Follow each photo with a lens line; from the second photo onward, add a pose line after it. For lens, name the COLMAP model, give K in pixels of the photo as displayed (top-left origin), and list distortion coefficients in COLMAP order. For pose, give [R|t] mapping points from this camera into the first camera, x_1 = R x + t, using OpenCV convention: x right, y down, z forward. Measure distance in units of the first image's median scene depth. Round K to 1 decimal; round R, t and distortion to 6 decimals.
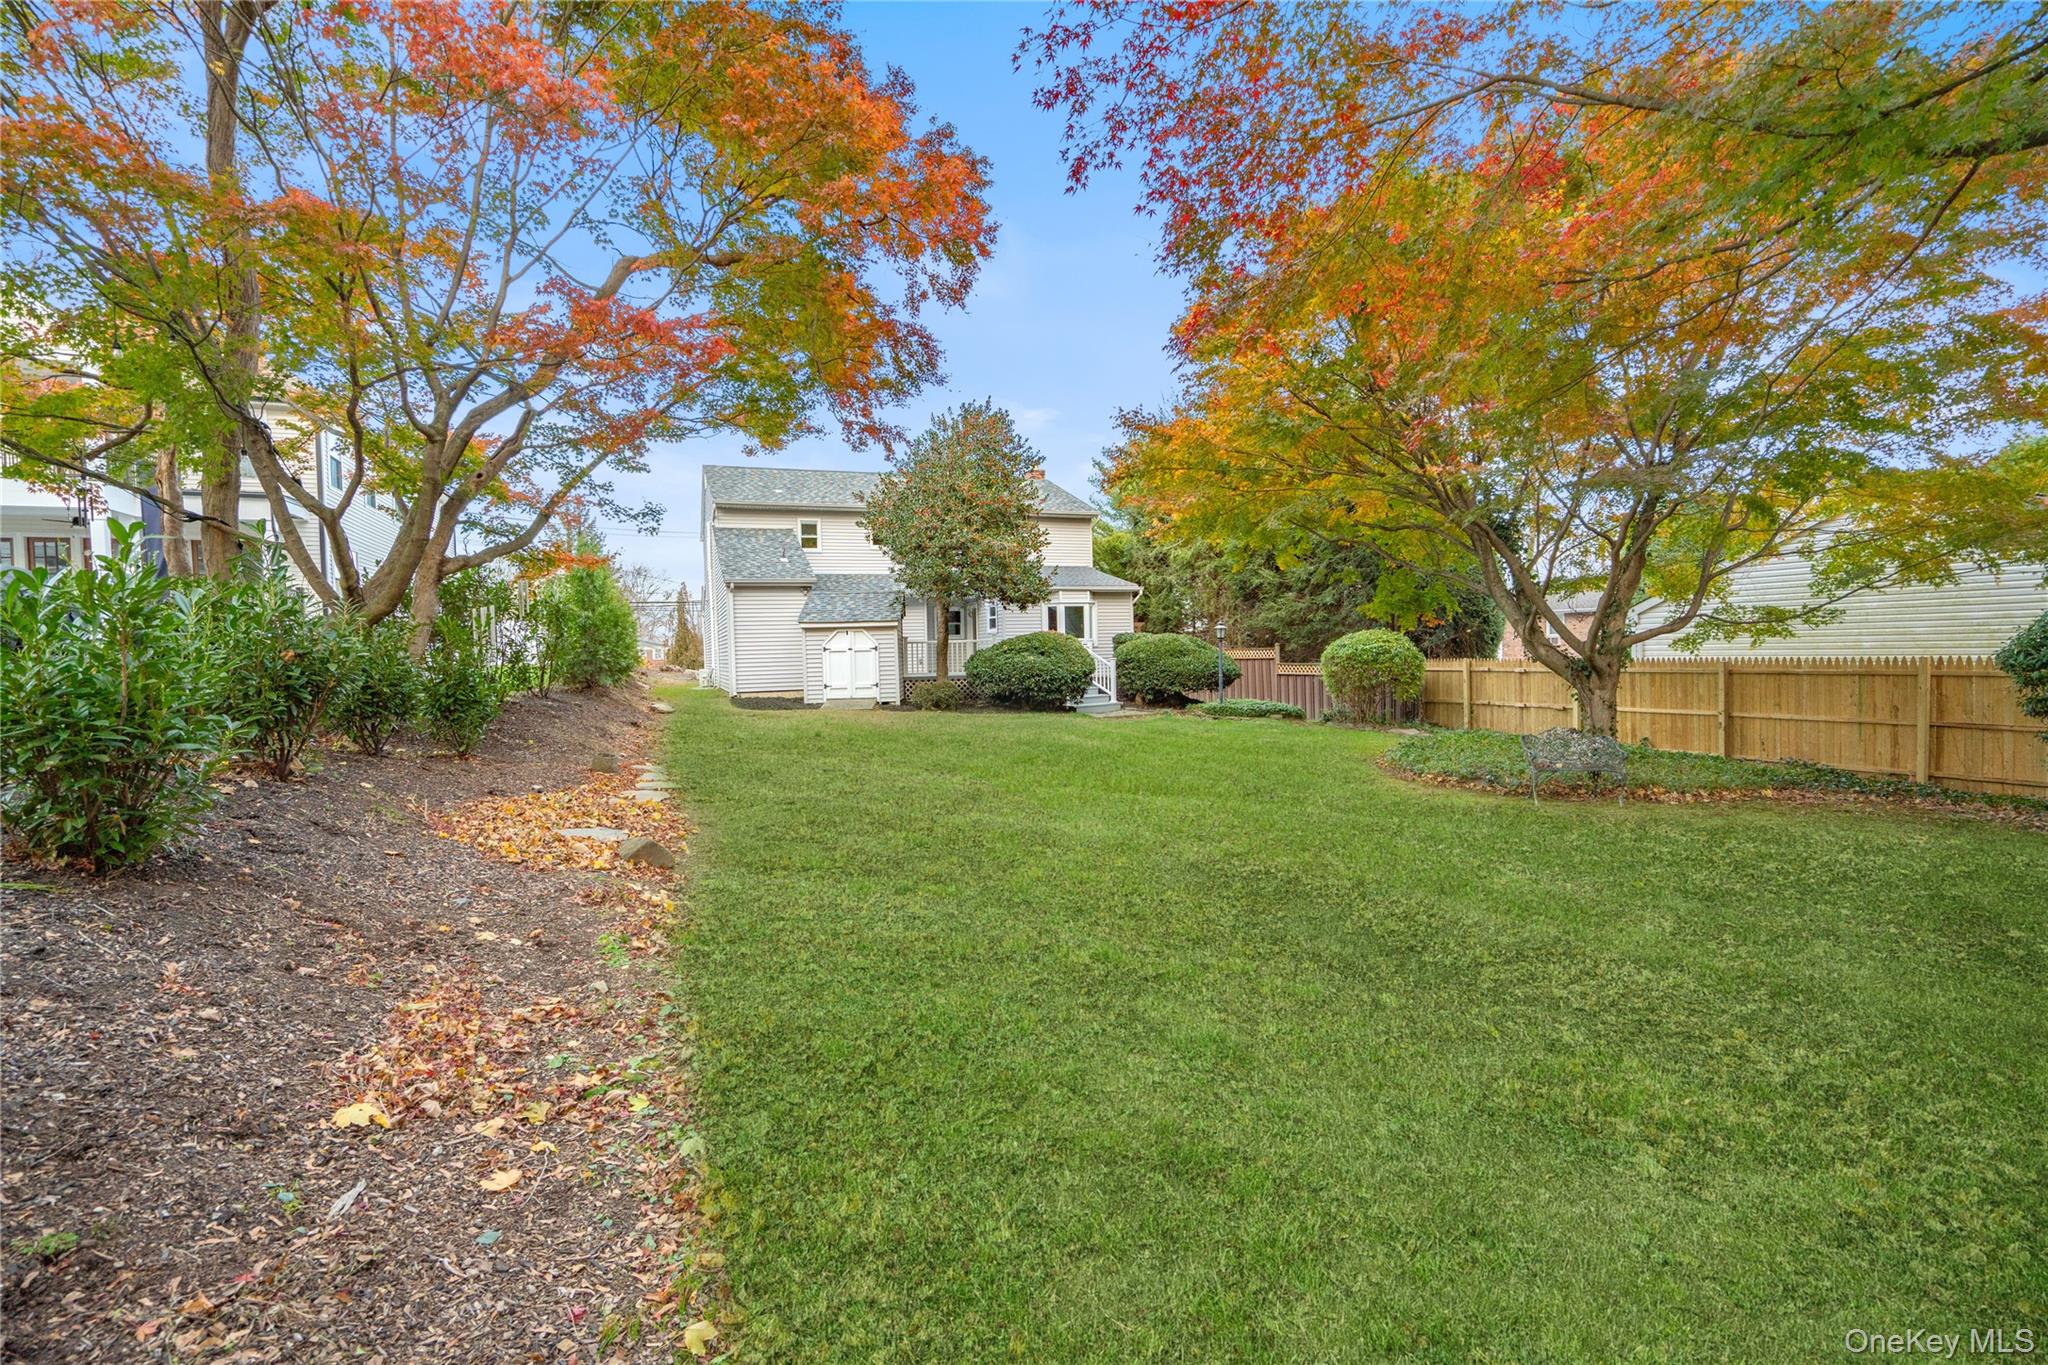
lens RADIAL K [[919.6, 0, 1029.9], [0, 919.6, 681.1], [0, 0, 1]] dist [-0.021602, 0.000465]
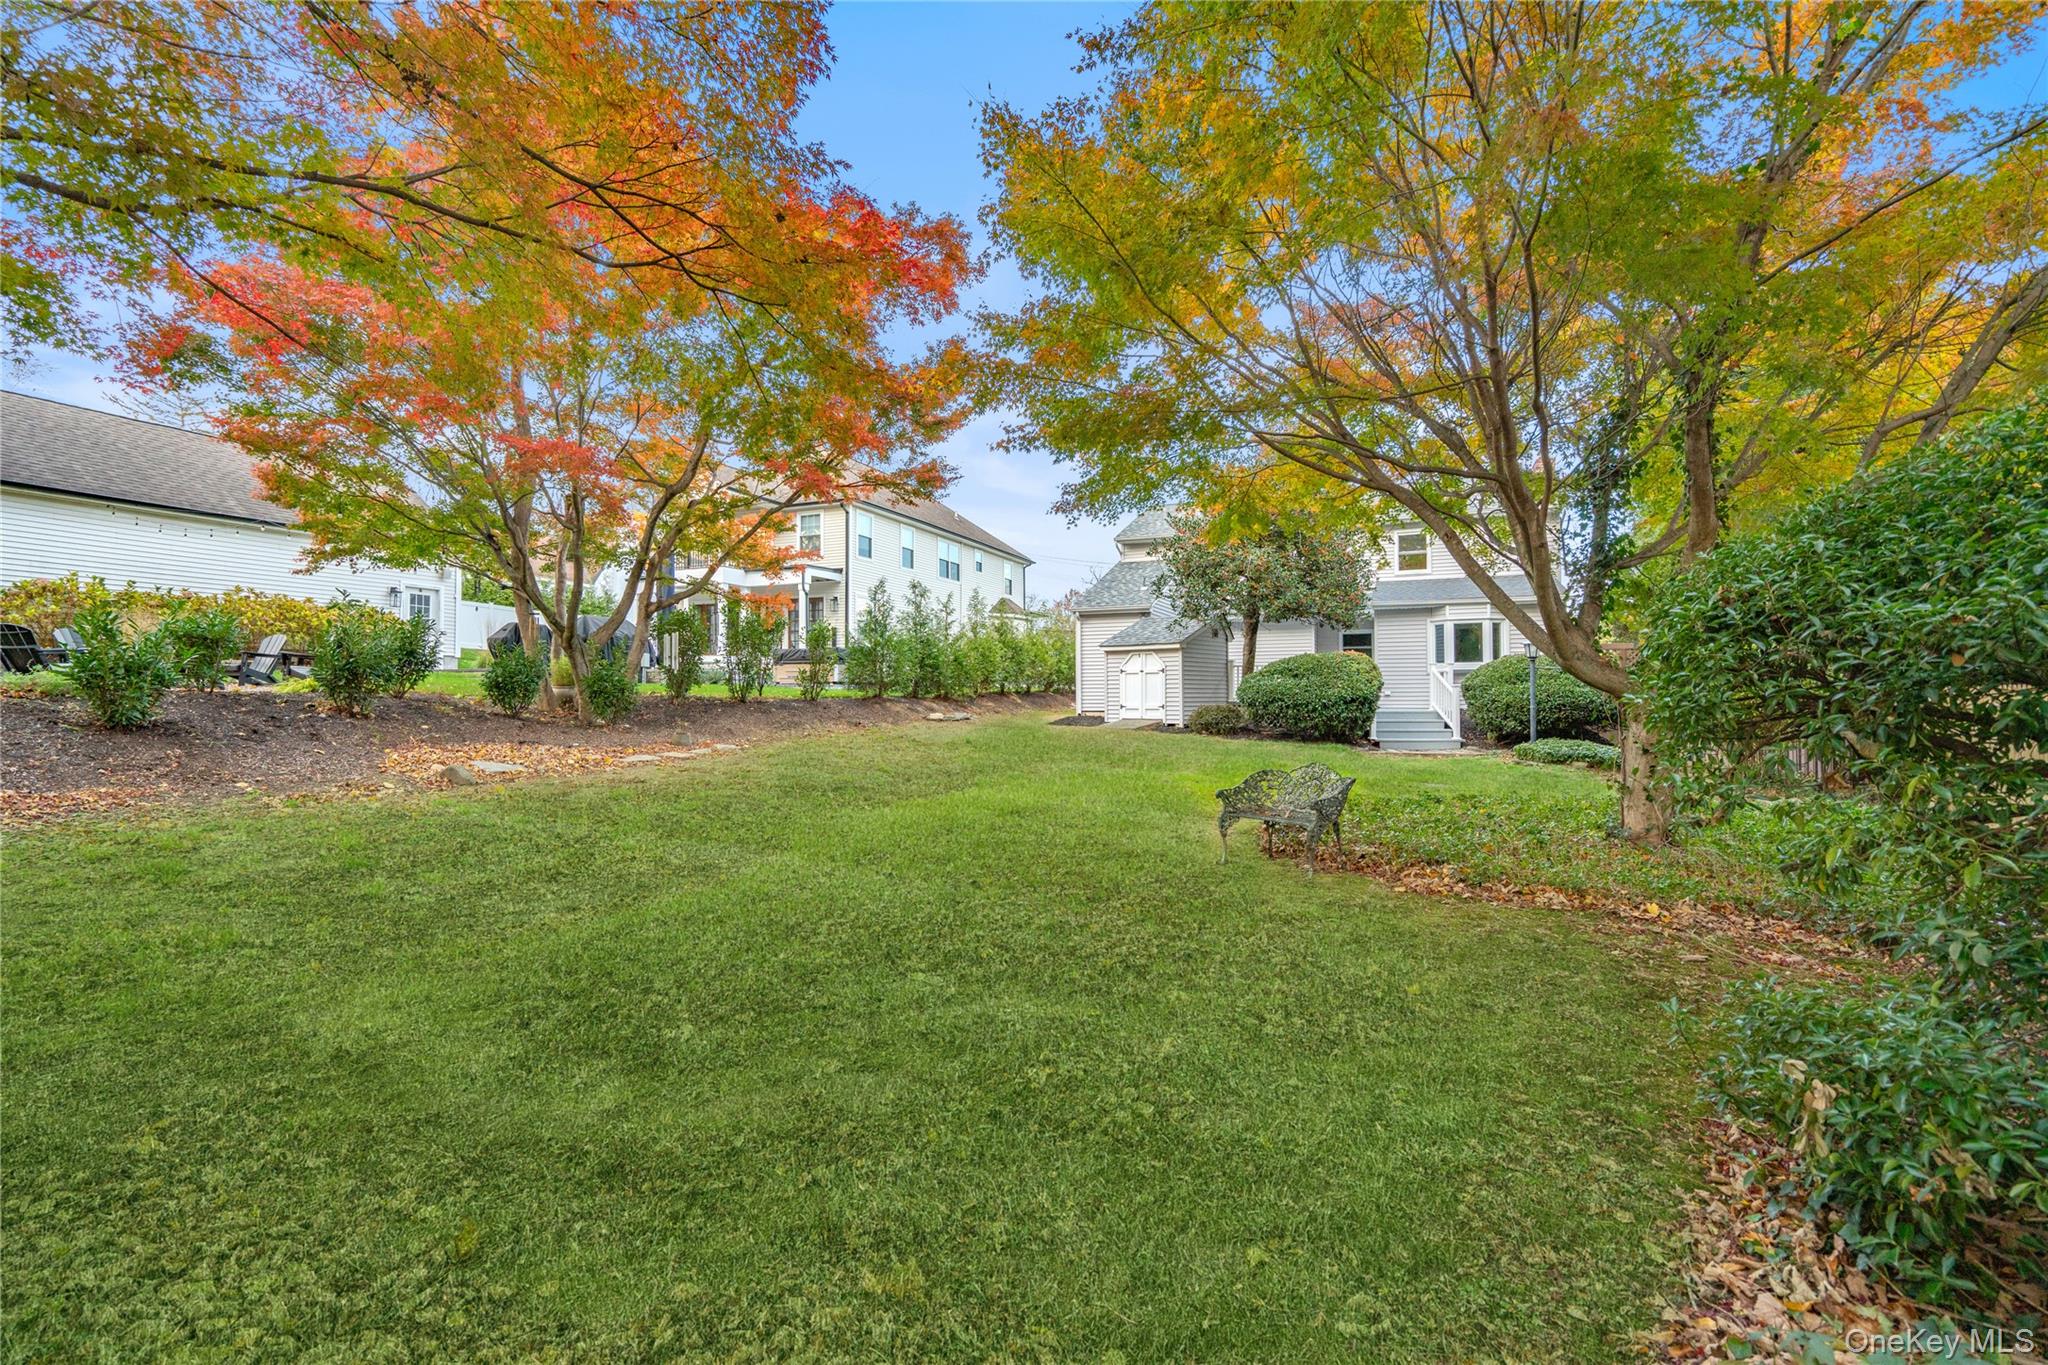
lens RADIAL K [[919.6, 0, 1005.5], [0, 919.6, 675.8], [0, 0, 1]] dist [-0.021602, 0.000465]
pose [[0.699113, 0.005526, -0.714990, 0.434275], [-0.037717, 0.998863, -0.029160, 0.006259], [0.714016, 0.047353, 0.698526, 0.170339]]
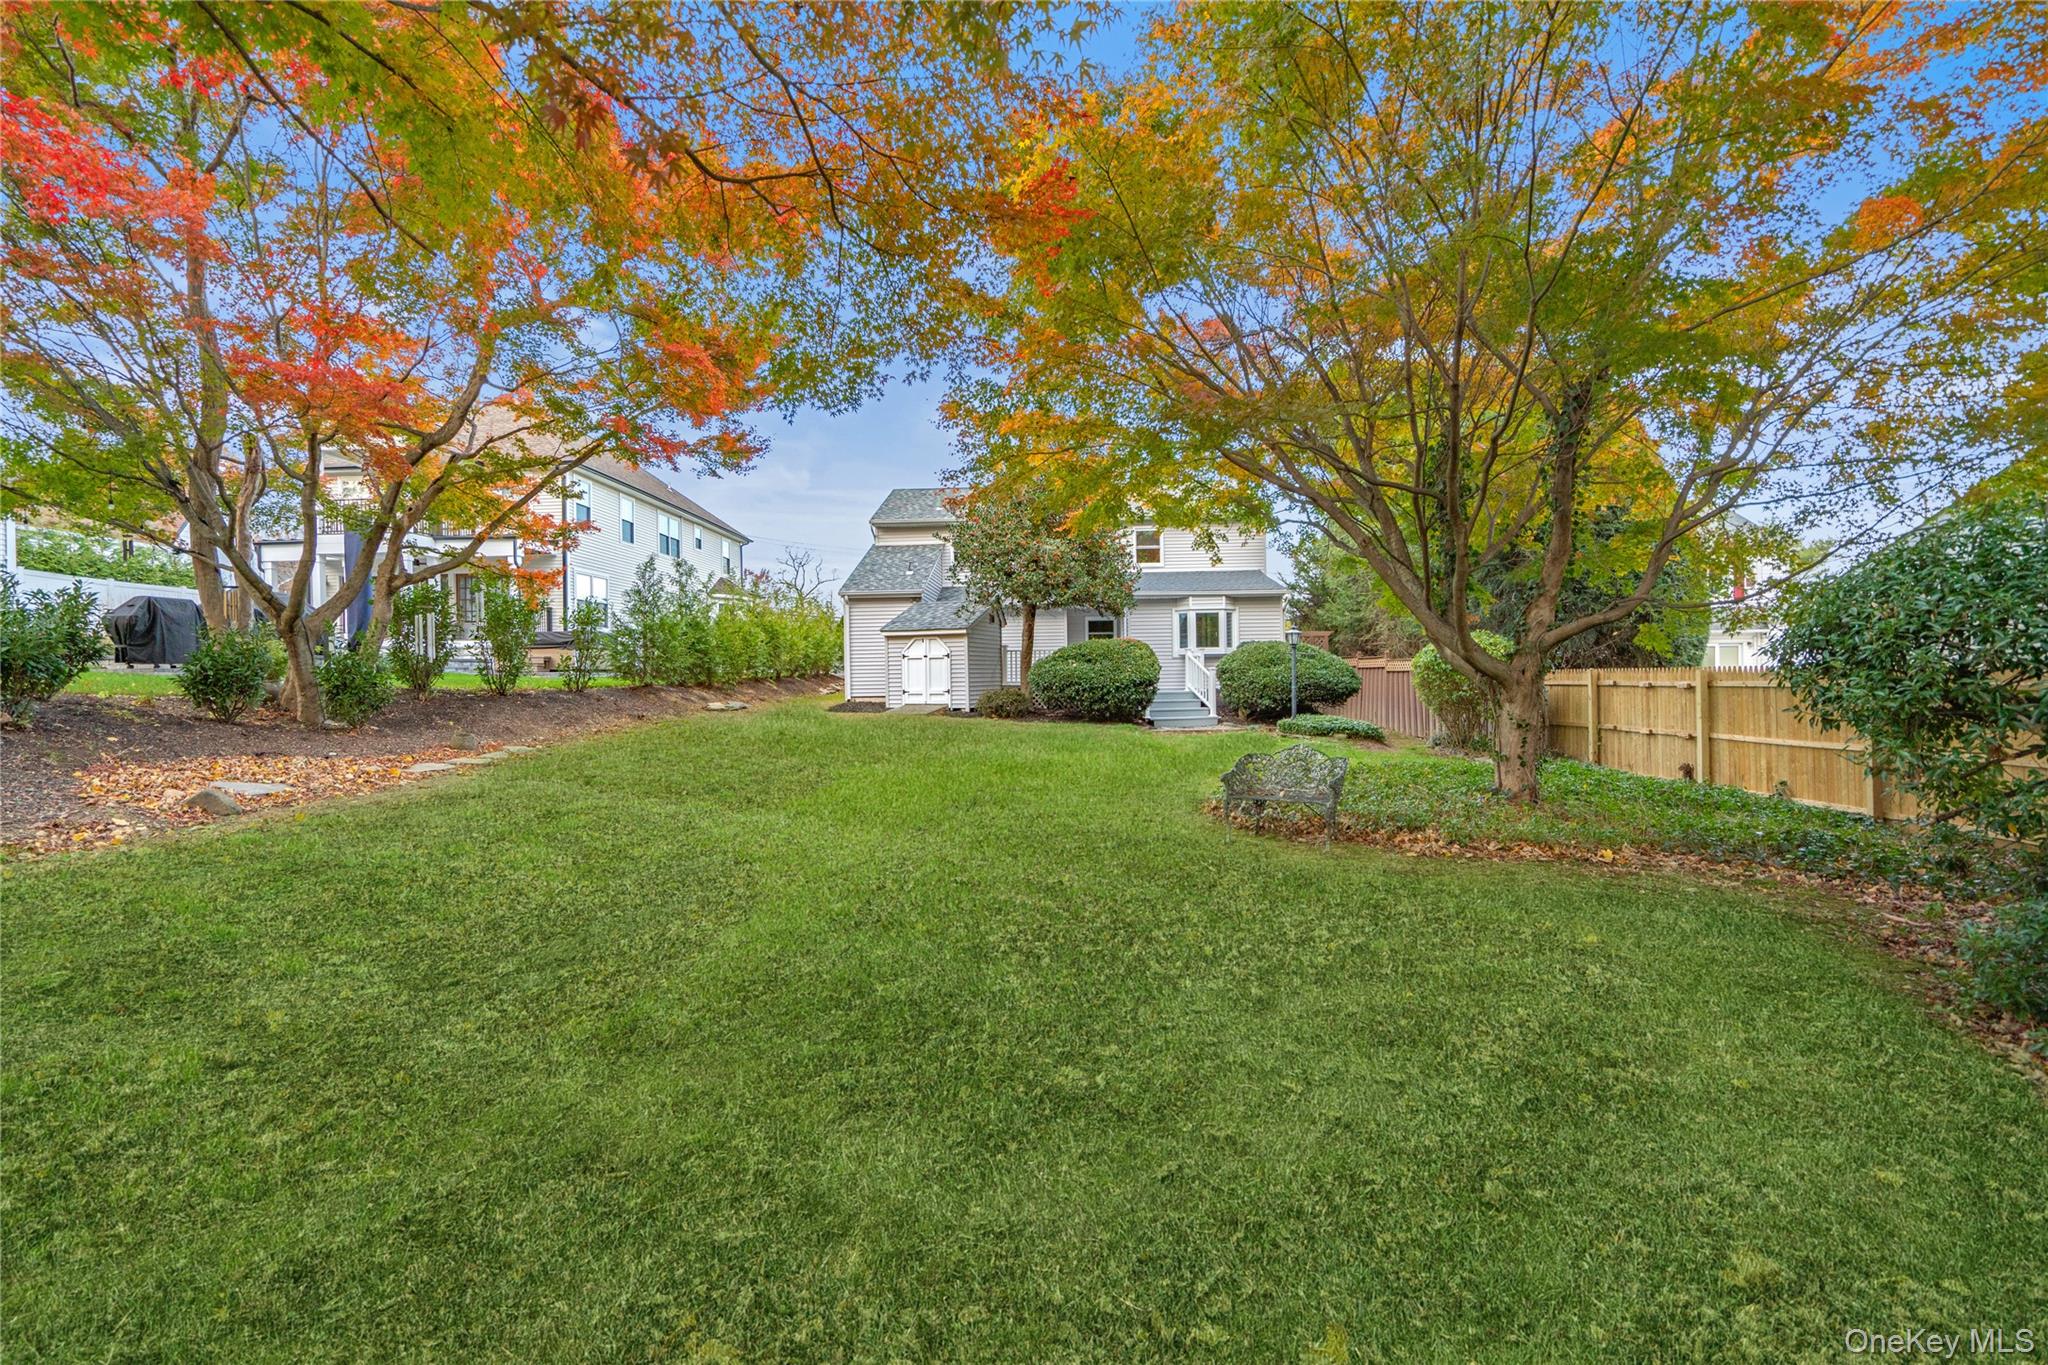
lens RADIAL K [[919.6, 0, 1010.1], [0, 919.6, 678.4], [0, 0, 1]] dist [-0.021602, 0.000465]
pose [[0.906408, 0.011084, -0.422257, 0.325852], [-0.020373, 0.999639, -0.017492, 0.005944], [0.421911, 0.024457, 0.906307, 0.105589]]
